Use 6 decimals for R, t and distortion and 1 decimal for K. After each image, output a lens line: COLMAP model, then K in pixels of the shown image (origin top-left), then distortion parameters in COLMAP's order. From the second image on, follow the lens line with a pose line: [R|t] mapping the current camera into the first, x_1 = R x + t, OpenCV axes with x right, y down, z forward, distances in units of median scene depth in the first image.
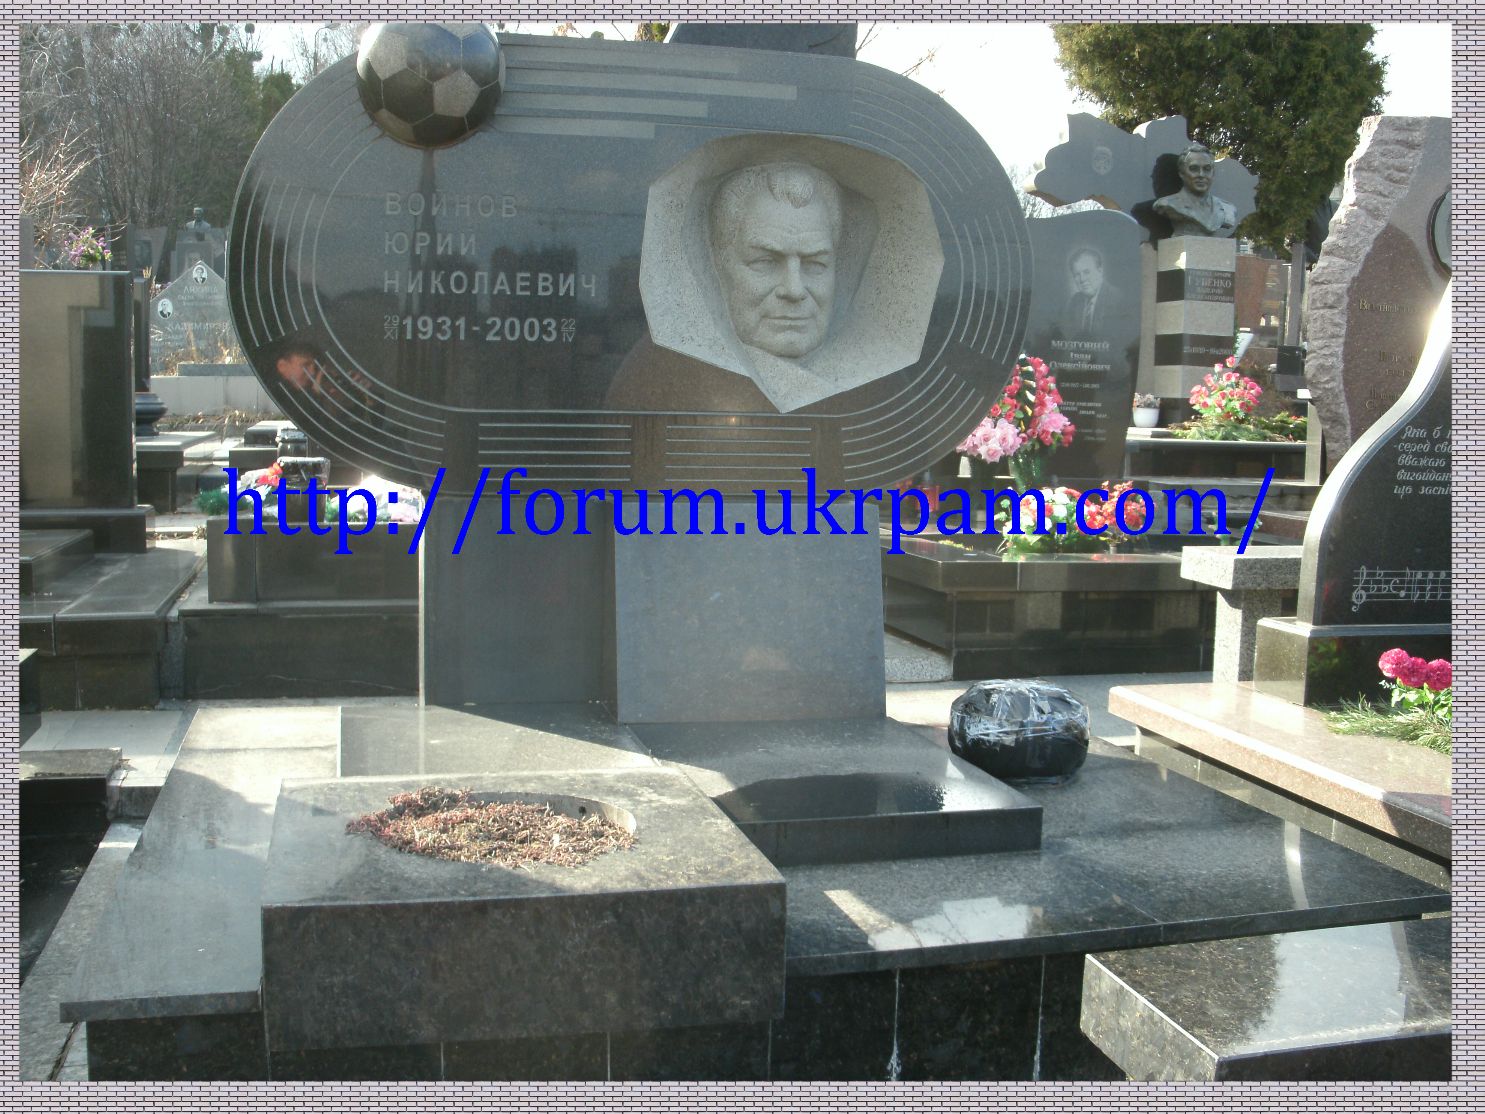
lens RADIAL K [[1558.0, 0, 769.8], [0, 1558.0, 564.9], [0, 0, 1]] dist [-0.323953, 0.465531]
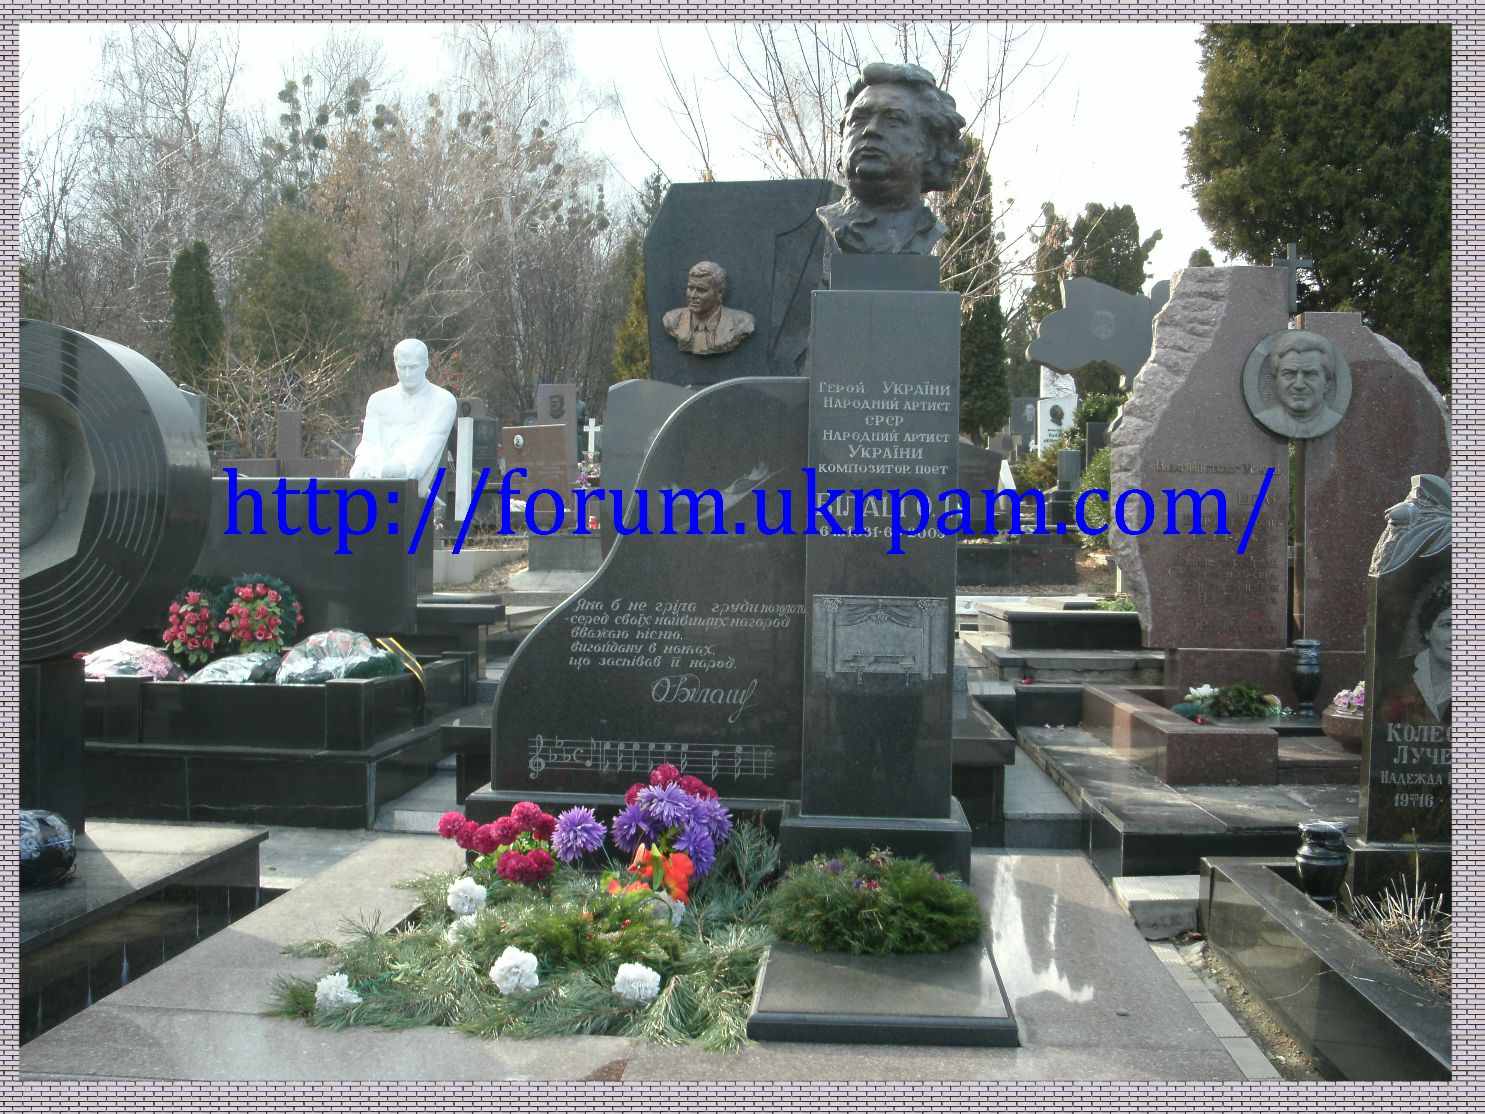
lens RADIAL K [[1558.0, 0, 769.8], [0, 1558.0, 564.9], [0, 0, 1]] dist [-0.323953, 0.465531]
pose [[0.952915, -0.013949, -0.302916, 0.455465], [-0.020064, 0.993852, -0.108886, -0.001626], [0.302573, 0.109837, 0.946776, 0.014038]]
